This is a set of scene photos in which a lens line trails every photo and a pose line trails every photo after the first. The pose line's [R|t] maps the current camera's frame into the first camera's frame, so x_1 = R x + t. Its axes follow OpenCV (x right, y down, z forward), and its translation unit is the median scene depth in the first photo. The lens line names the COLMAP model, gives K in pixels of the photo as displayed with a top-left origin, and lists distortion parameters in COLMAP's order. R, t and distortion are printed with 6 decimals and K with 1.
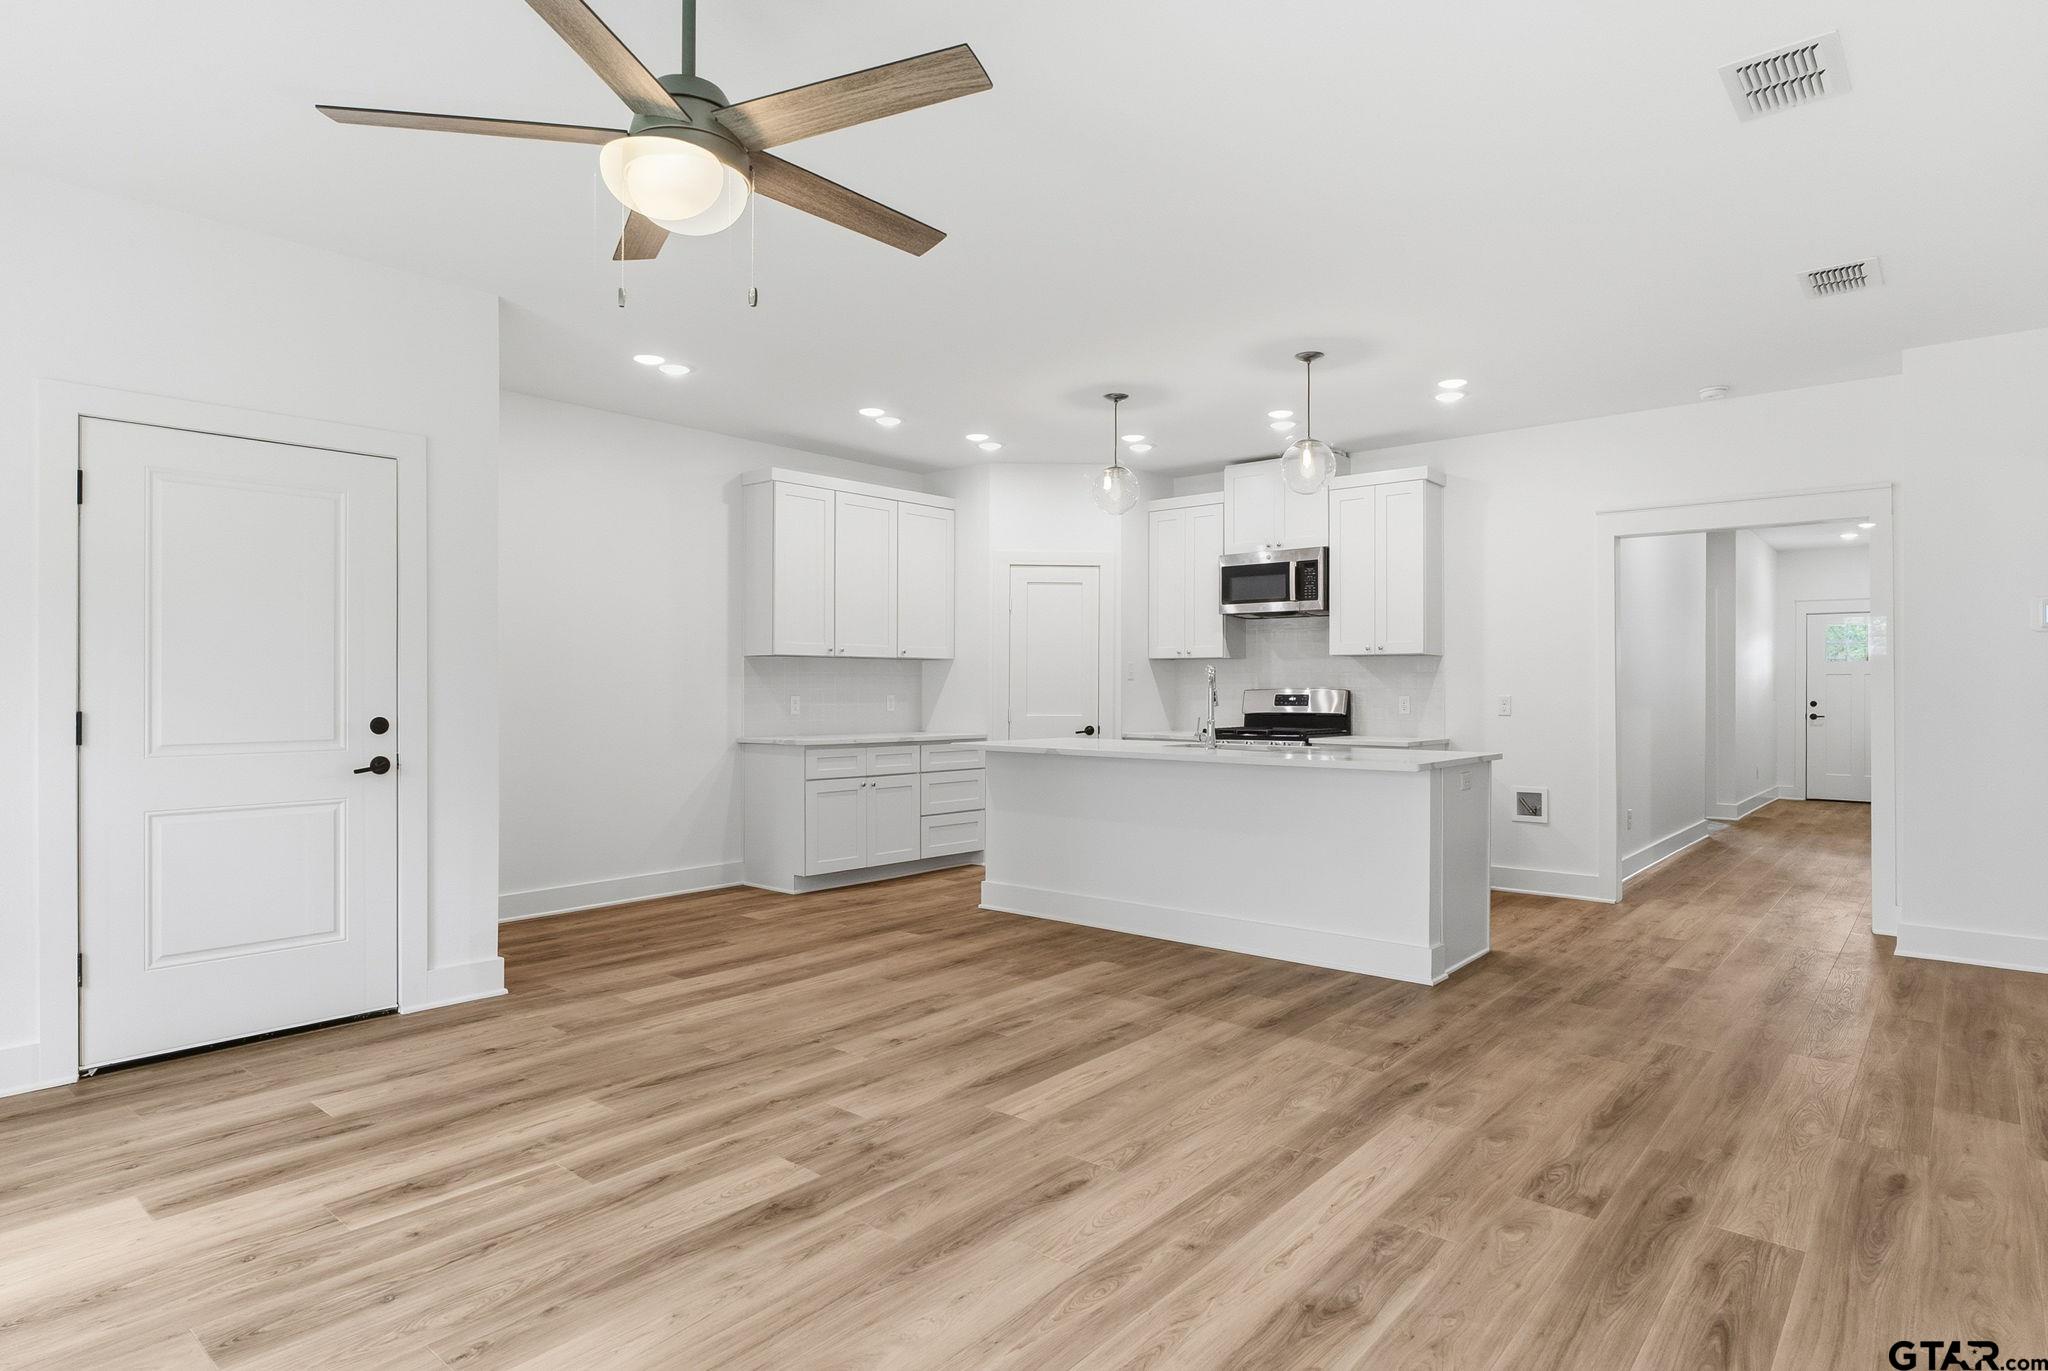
lens RADIAL K [[1089.1, 0, 1024.0], [0, 1089.1, 685.5], [0, 0, 1]] dist [0.000658, 0.000235]
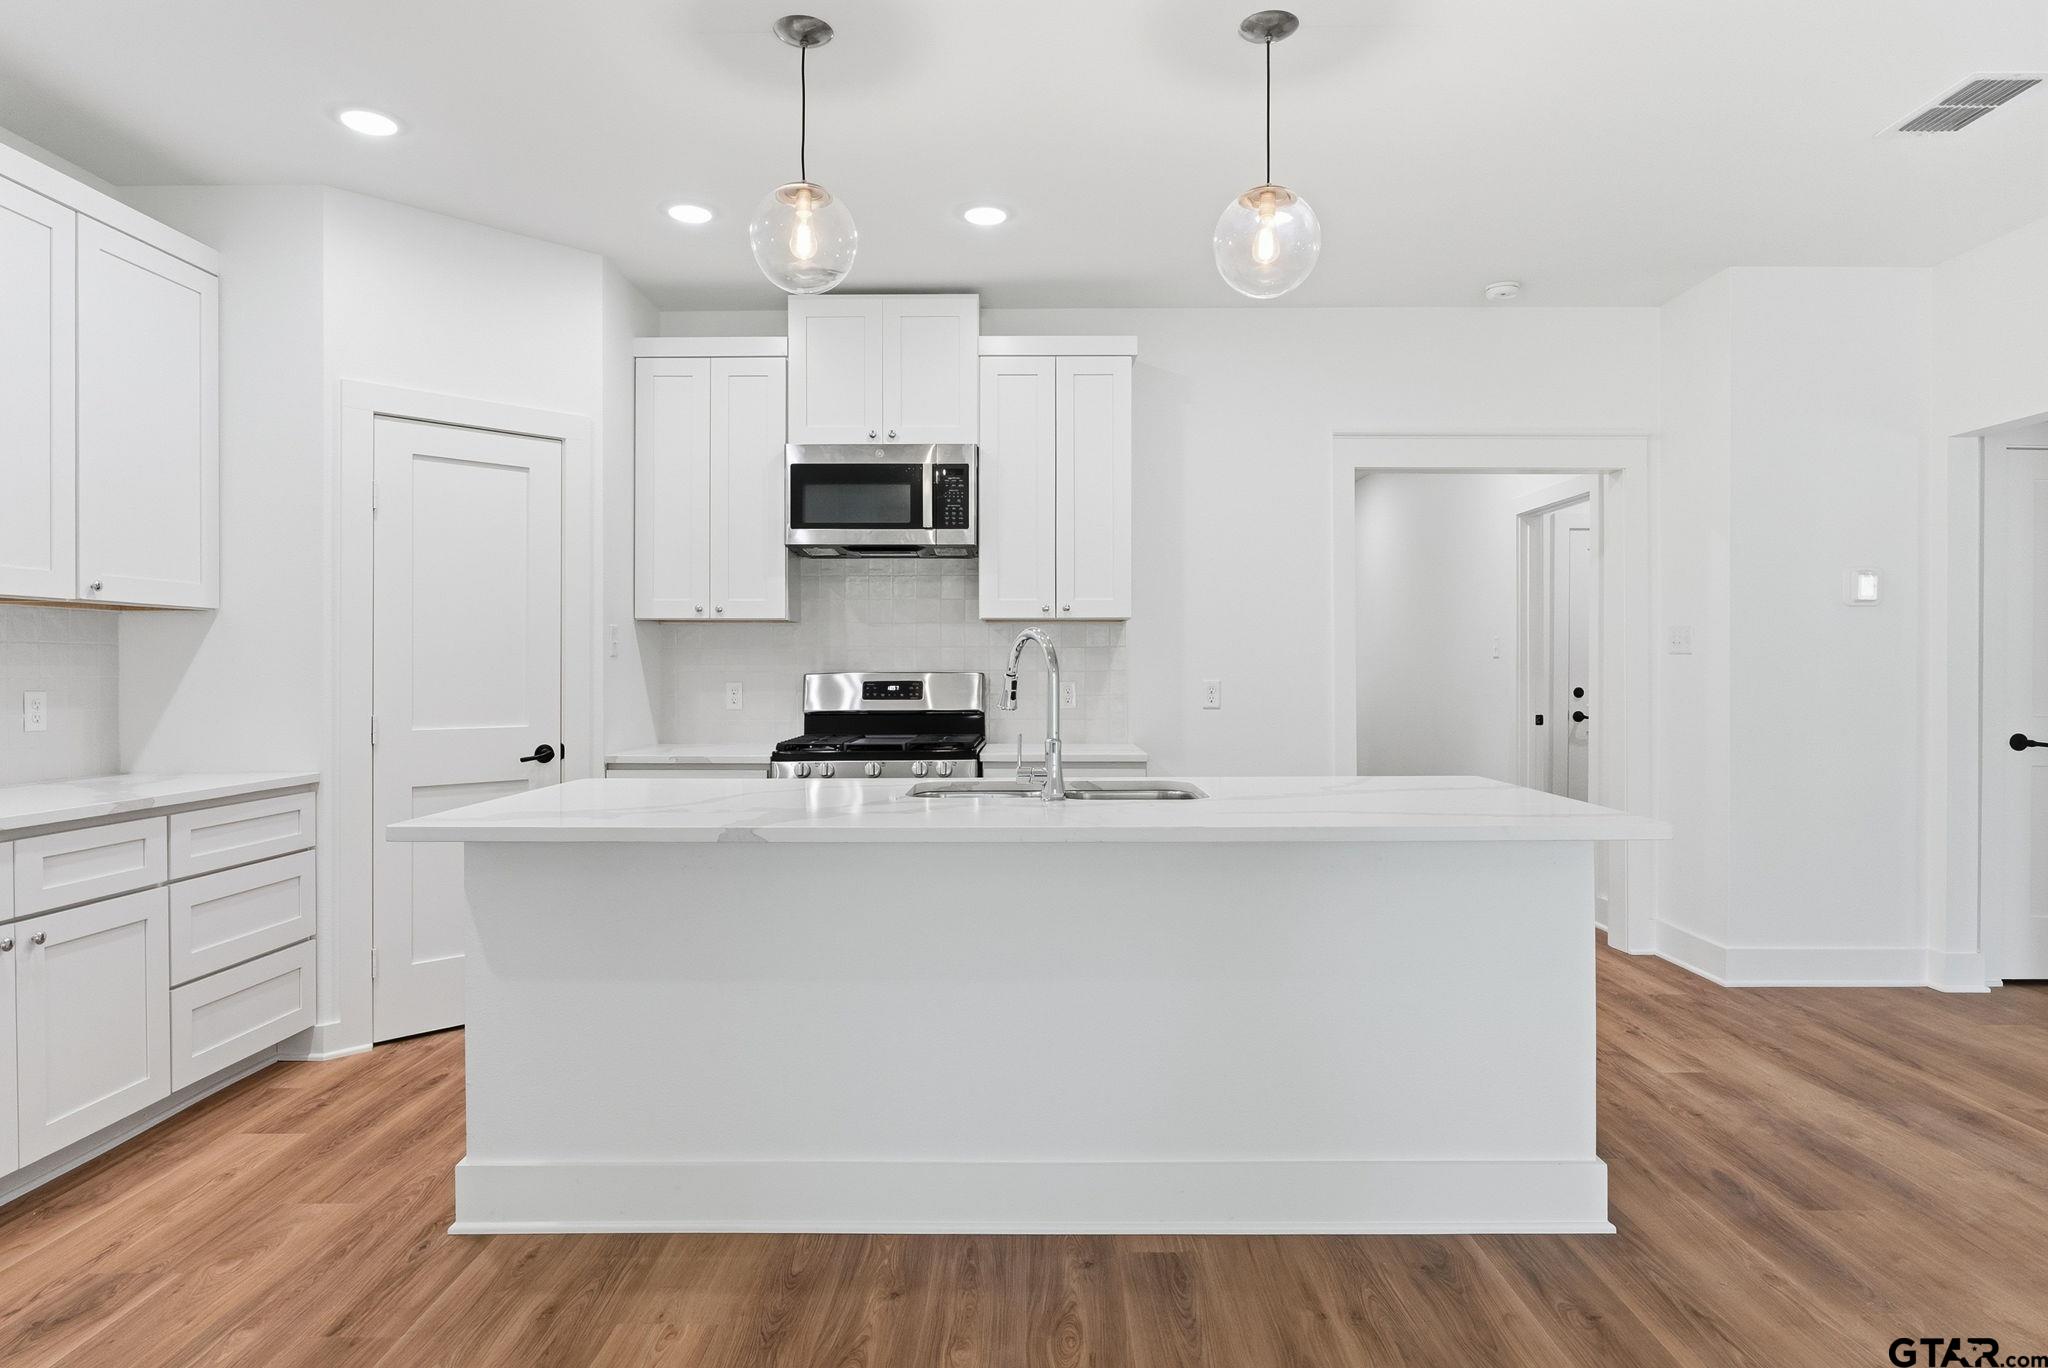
lens RADIAL K [[1151.4, 0, 1024.0], [0, 1151.4, 684.0], [0, 0, 1]] dist [0.000963, 0.001414]
pose [[0.763516, -0.011974, 0.645678, -0.126756], [-0.000630, 0.999814, 0.019287, -0.002892], [-0.645789, -0.015133, 0.763366, 0.459002]]
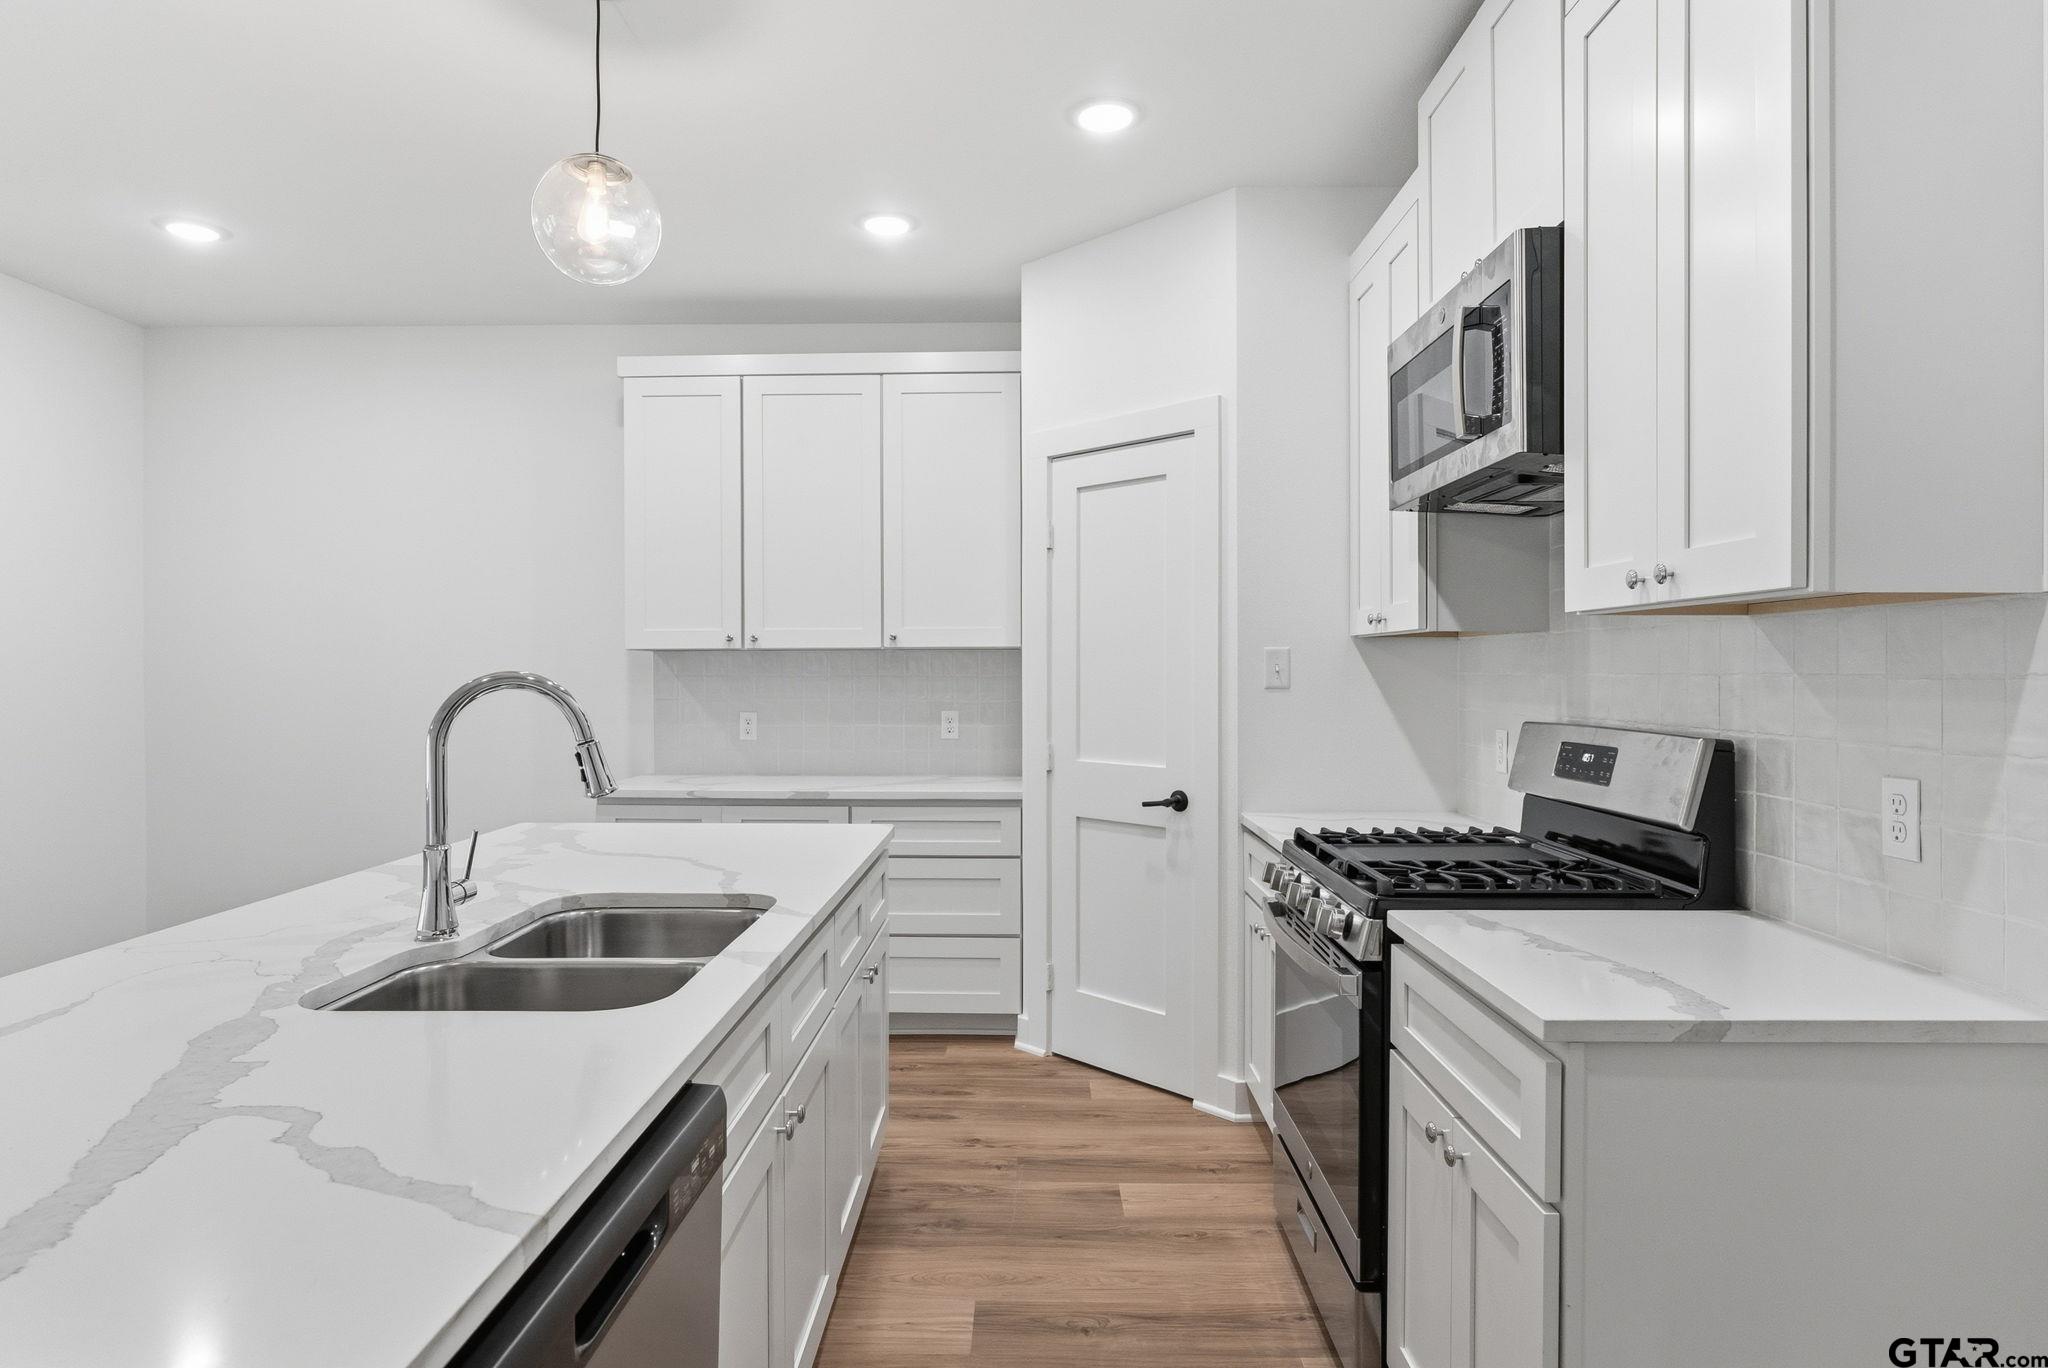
lens RADIAL K [[1151.4, 0, 1024.0], [0, 1151.4, 684.0], [0, 0, 1]] dist [0.000963, 0.001414]
pose [[0.647836, 0.006448, -0.761752, 0.403870], [0.006374, 0.999883, 0.013885, -0.014978], [0.761753, -0.013850, 0.647720, 0.682197]]
